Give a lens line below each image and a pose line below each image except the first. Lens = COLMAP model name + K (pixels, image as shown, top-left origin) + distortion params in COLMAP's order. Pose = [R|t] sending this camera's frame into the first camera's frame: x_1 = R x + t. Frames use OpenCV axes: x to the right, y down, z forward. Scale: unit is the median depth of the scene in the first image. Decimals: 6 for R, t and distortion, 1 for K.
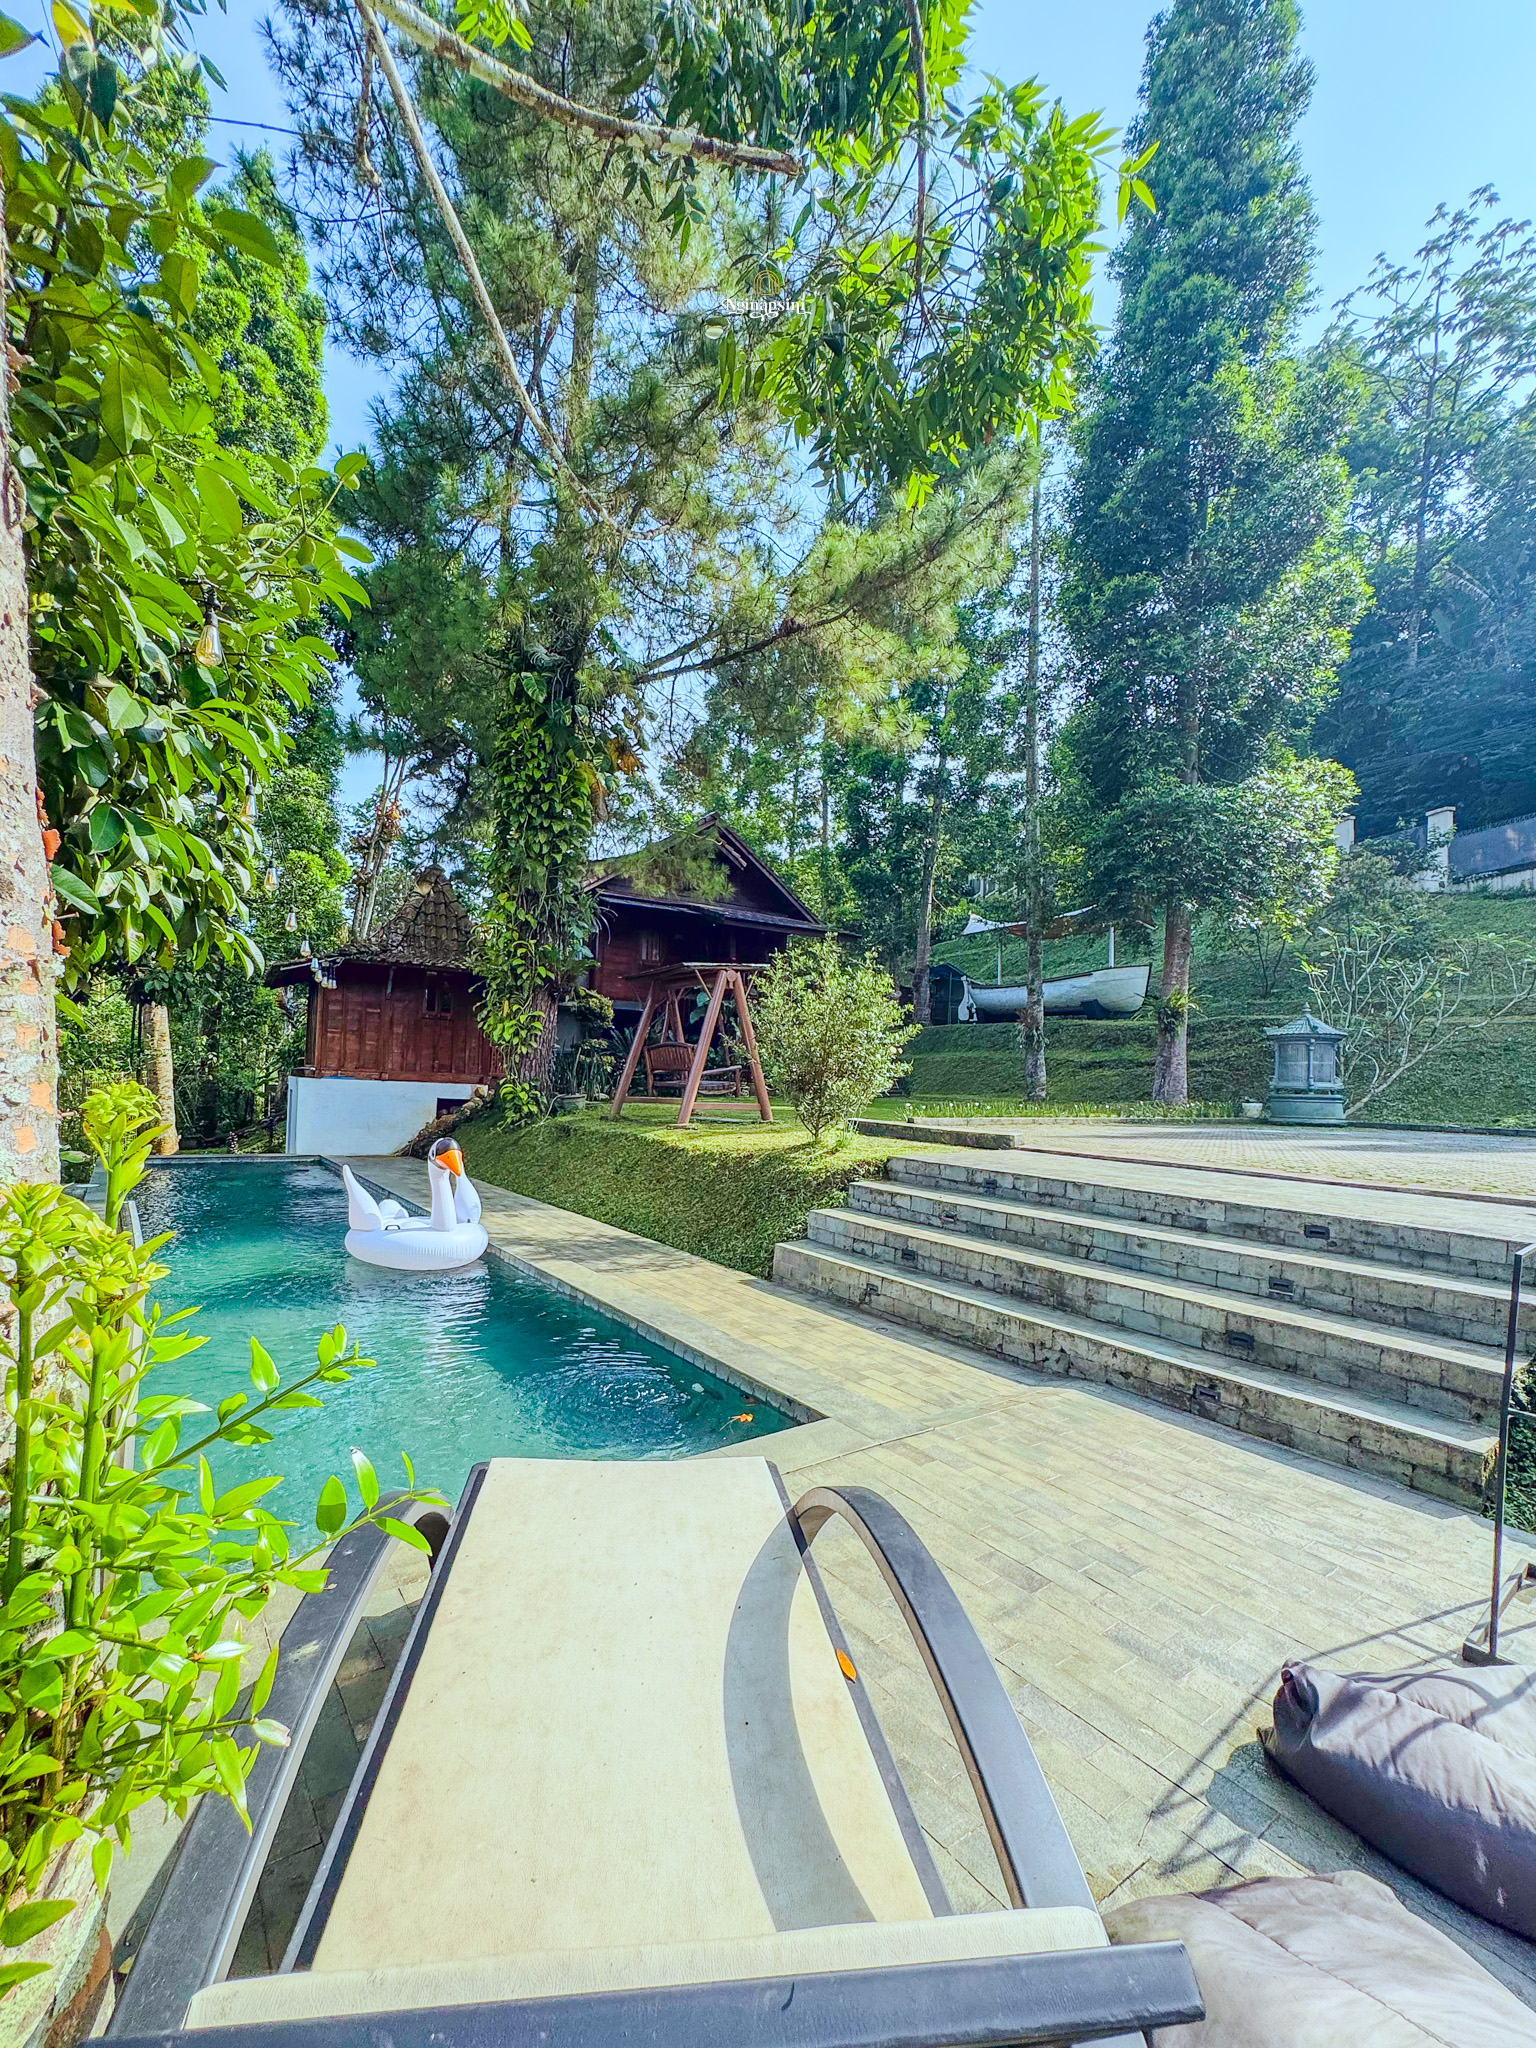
lens RADIAL K [[870.1, 0, 737.9], [0, 870.1, 1072.1], [0, 0, 1]] dist [0.000691, 0.000052]
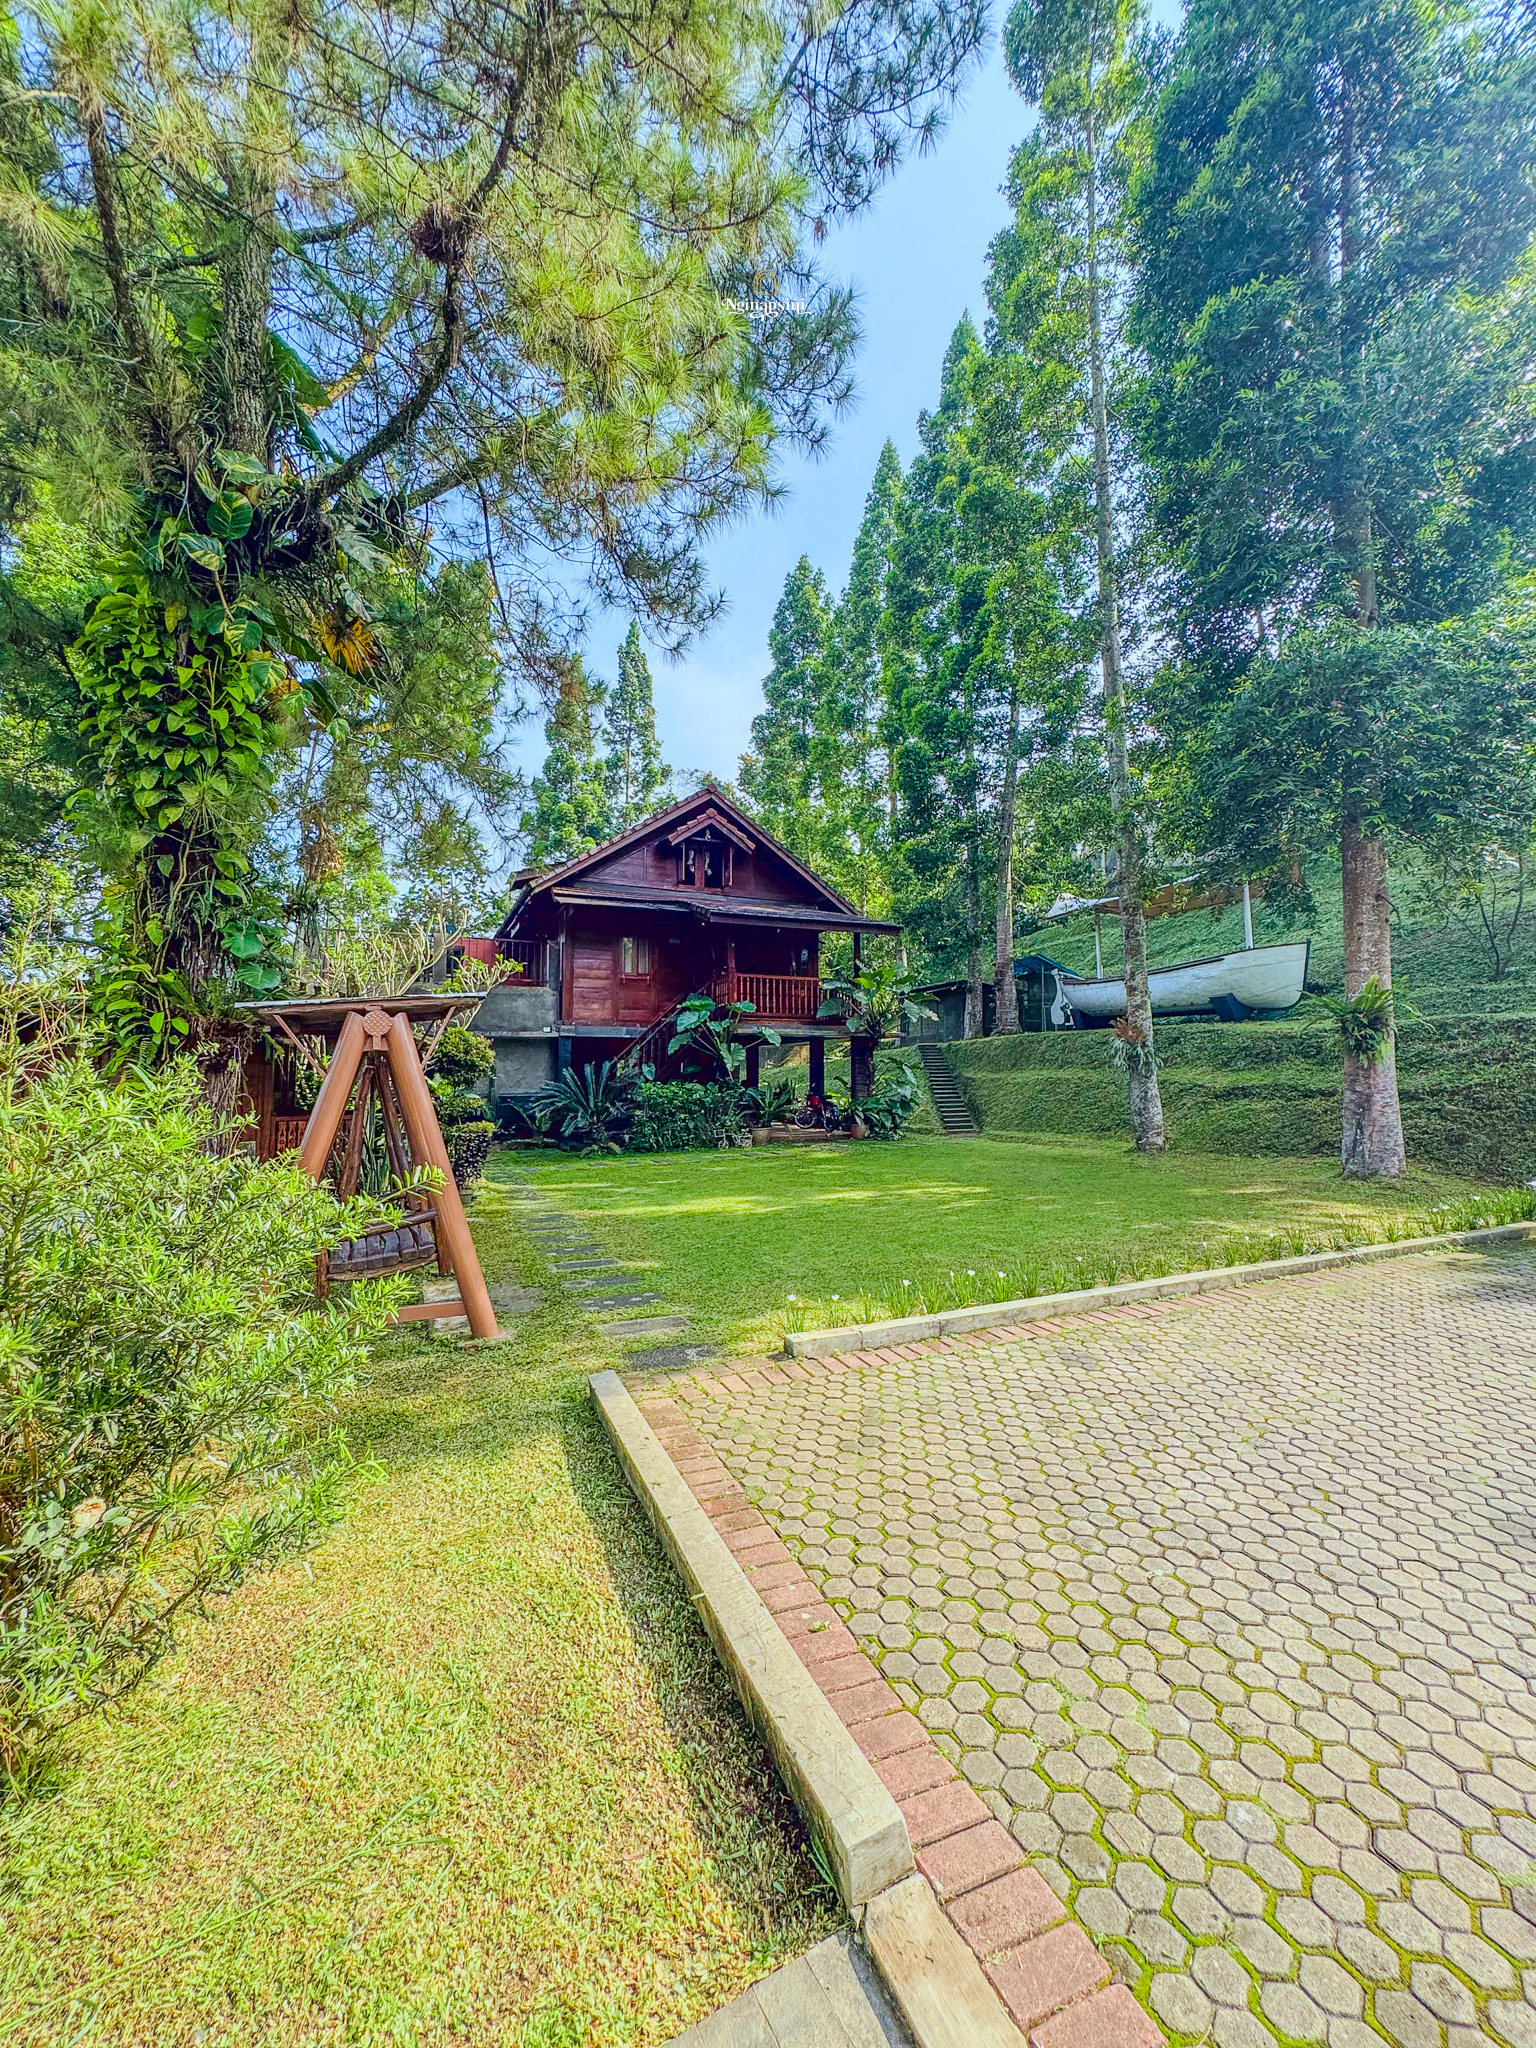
lens RADIAL K [[840.8, 0, 768.0], [0, 840.8, 1024.0], [0, 0, 1]] dist [0.000548, 0.000093]
pose [[0.992106, -0.048071, -0.115820, 0.198147], [0.041635, 0.997485, -0.057360, -0.062118], [0.118286, 0.052085, 0.991613, 0.476983]]
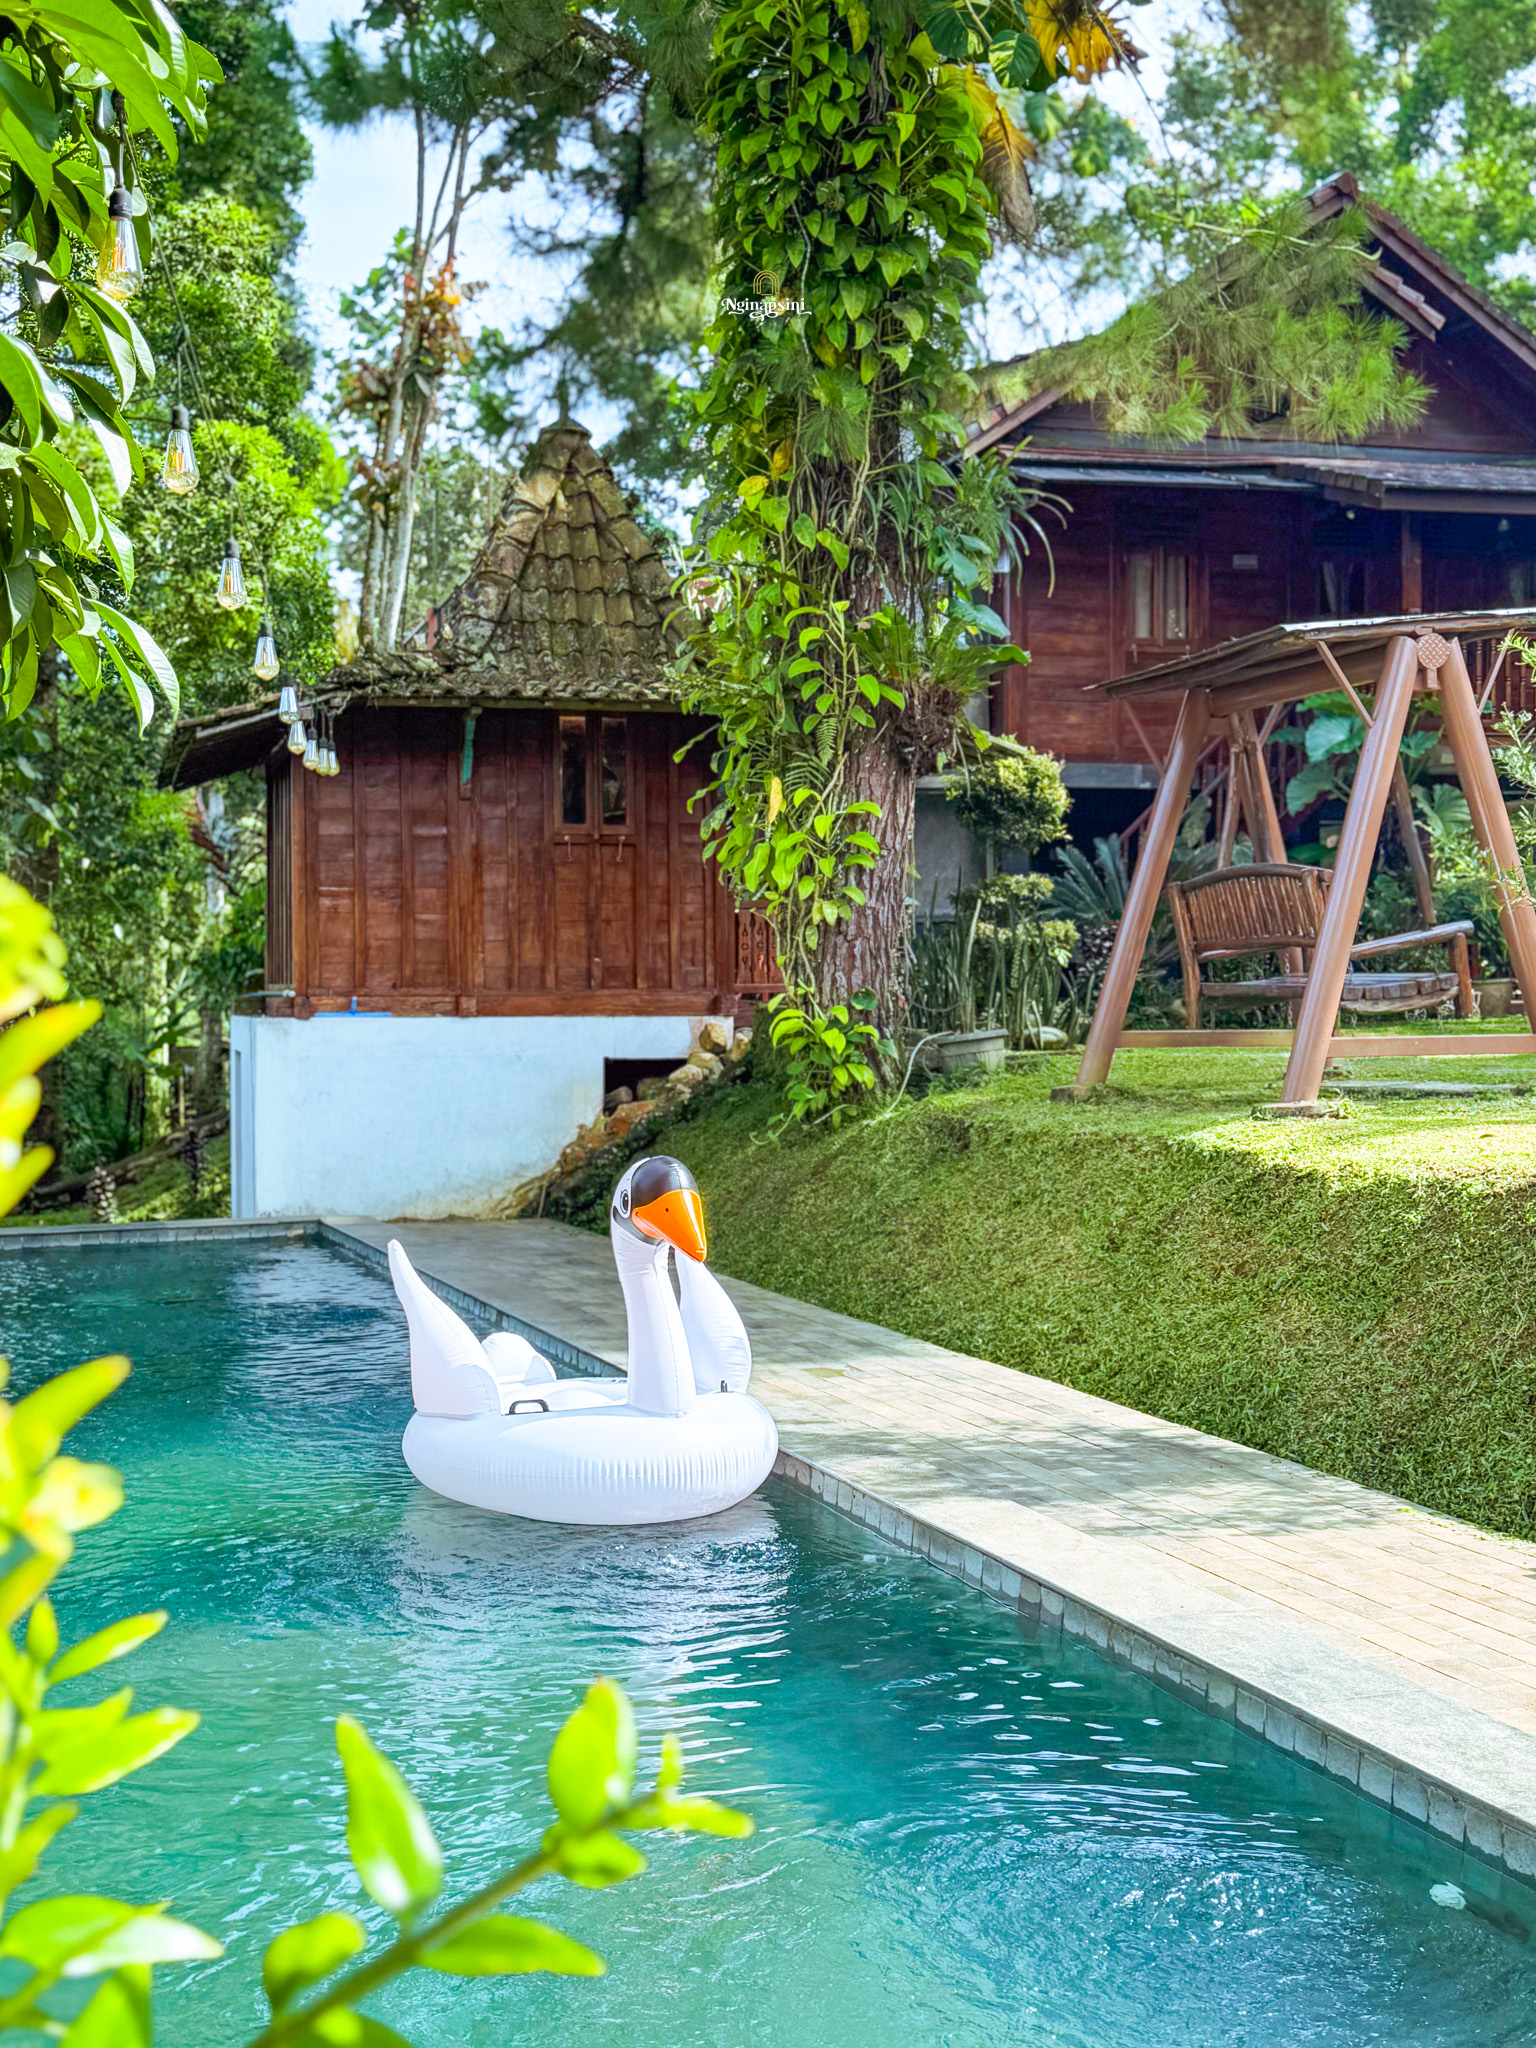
lens RADIAL K [[2450.6, 0, 768.0], [0, 2450.6, 1024.0], [0, 0, 1]] dist [0.173404, -0.290787]
pose [[0.965716, -0.042484, -0.256102, -0.012697], [0.047910, 0.998739, 0.014980, 0.003795], [0.255143, -0.026737, 0.966534, 0.014225]]
